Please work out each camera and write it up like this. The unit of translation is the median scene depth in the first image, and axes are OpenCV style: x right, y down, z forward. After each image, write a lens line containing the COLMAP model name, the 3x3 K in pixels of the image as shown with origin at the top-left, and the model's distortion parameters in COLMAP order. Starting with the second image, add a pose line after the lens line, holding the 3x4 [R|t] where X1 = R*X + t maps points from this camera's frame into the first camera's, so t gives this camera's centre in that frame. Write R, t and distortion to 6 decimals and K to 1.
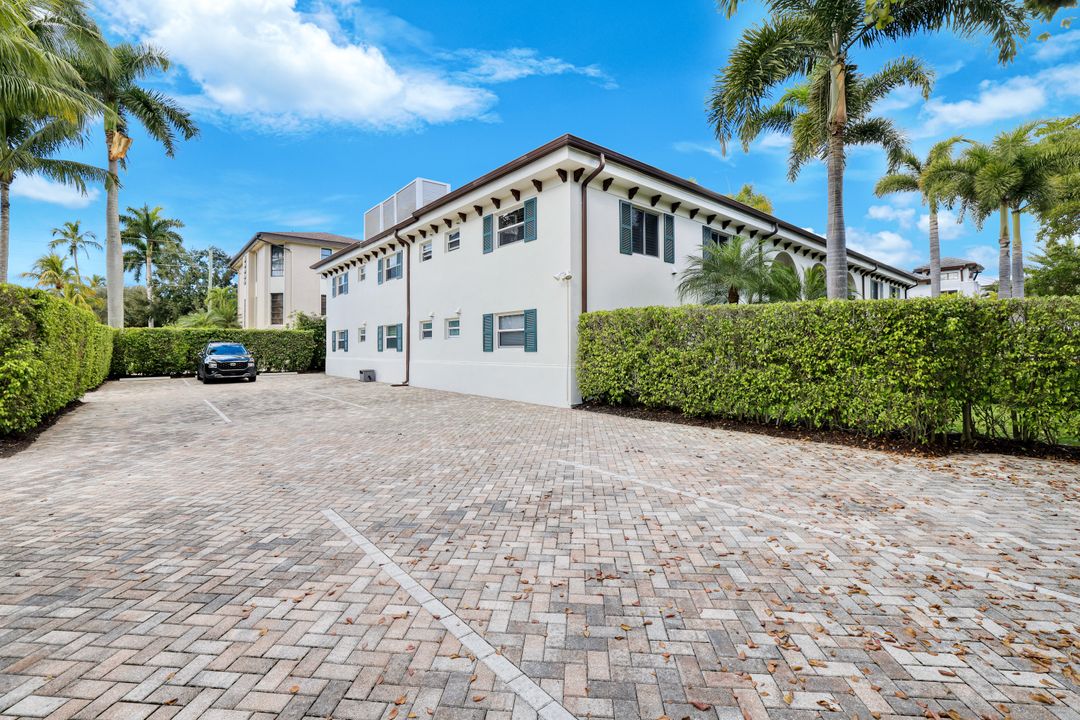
lens RADIAL K [[468.2, 0, 538.1], [0, 468.2, 360.3], [0, 0, 1]] dist [0.000691, 0.000053]
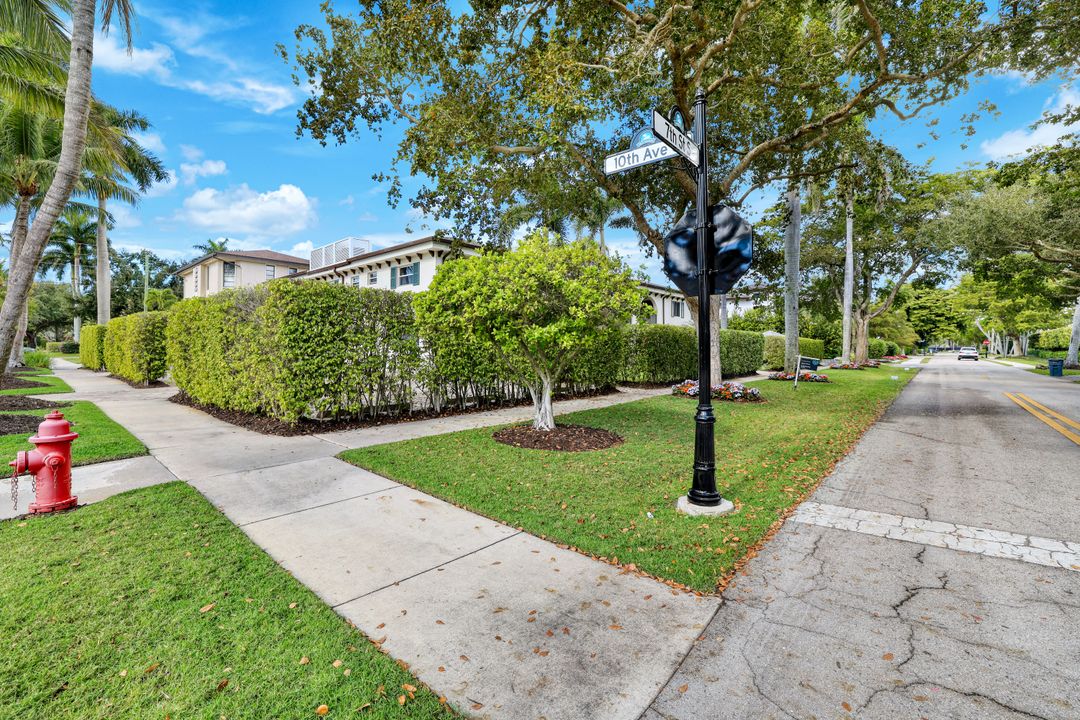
lens RADIAL K [[468.2, 0, 538.1], [0, 468.2, 351.8], [0, 0, 1]] dist [0.000691, 0.000053]
pose [[0.989049, 0.005656, 0.147480, 0.136078], [-0.002791, 0.999803, -0.019628, 0.028220], [-0.147562, 0.019001, 0.988870, -0.634922]]
